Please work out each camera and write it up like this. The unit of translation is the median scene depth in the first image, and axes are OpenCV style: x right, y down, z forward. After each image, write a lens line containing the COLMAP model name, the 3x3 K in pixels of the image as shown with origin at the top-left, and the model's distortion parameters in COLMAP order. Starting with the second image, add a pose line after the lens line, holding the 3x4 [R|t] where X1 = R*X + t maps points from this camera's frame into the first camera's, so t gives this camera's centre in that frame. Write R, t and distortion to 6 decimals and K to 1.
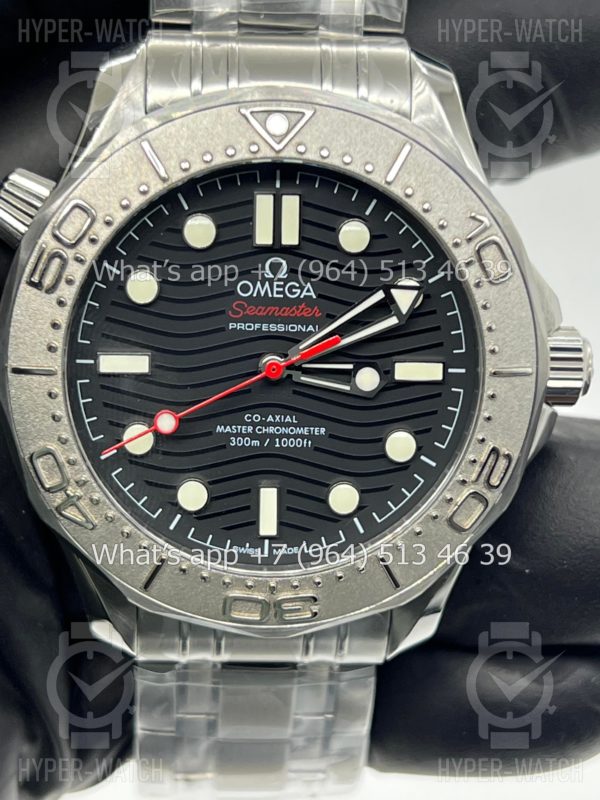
lens RADIAL K [[1874.8, 0, 300.0], [0, 1874.8, 400.0], [0, 0, 1]] dist [0.301100, -0.036766]
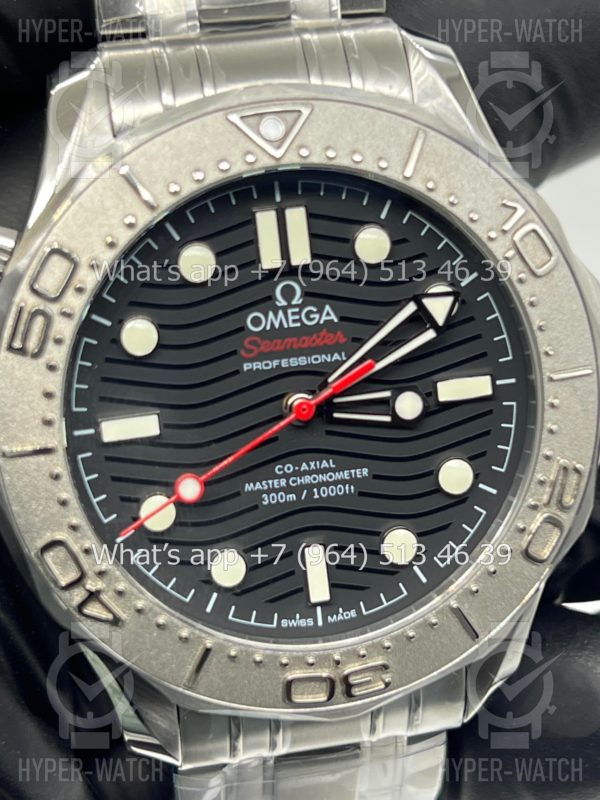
lens RADIAL K [[1874.8, 0, 300.0], [0, 1874.8, 400.0], [0, 0, 1]] dist [0.301100, -0.036766]
pose [[0.984962, -0.142729, 0.097357, -0.098739], [0.145519, 0.989107, -0.022151, -0.001683], [-0.093135, 0.035985, 0.995003, 0.139400]]
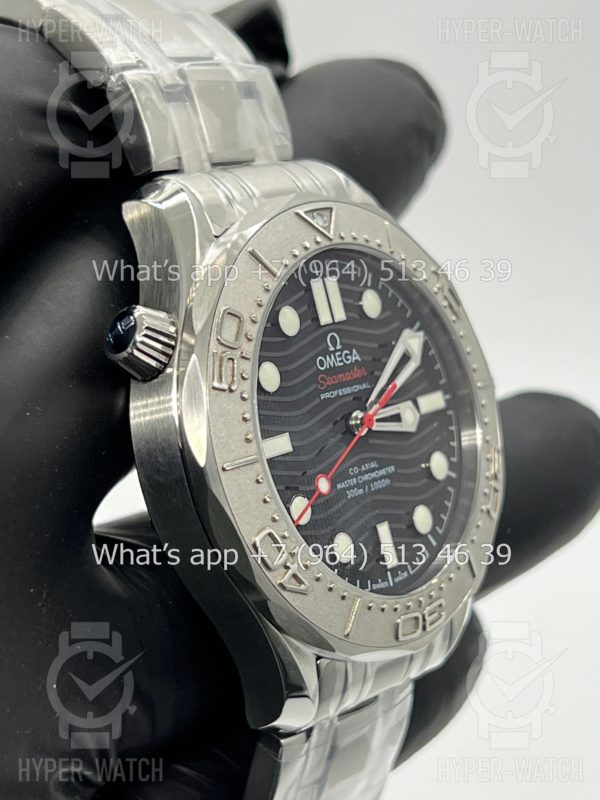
lens RADIAL K [[1874.8, 0, 300.0], [0, 1874.8, 400.0], [0, 0, 1]] dist [0.301100, -0.036766]
pose [[0.680139, -0.209233, 0.702590, -0.858224], [0.348418, 0.935500, -0.058690, 0.025354], [-0.644993, 0.284713, 0.709170, 0.192290]]
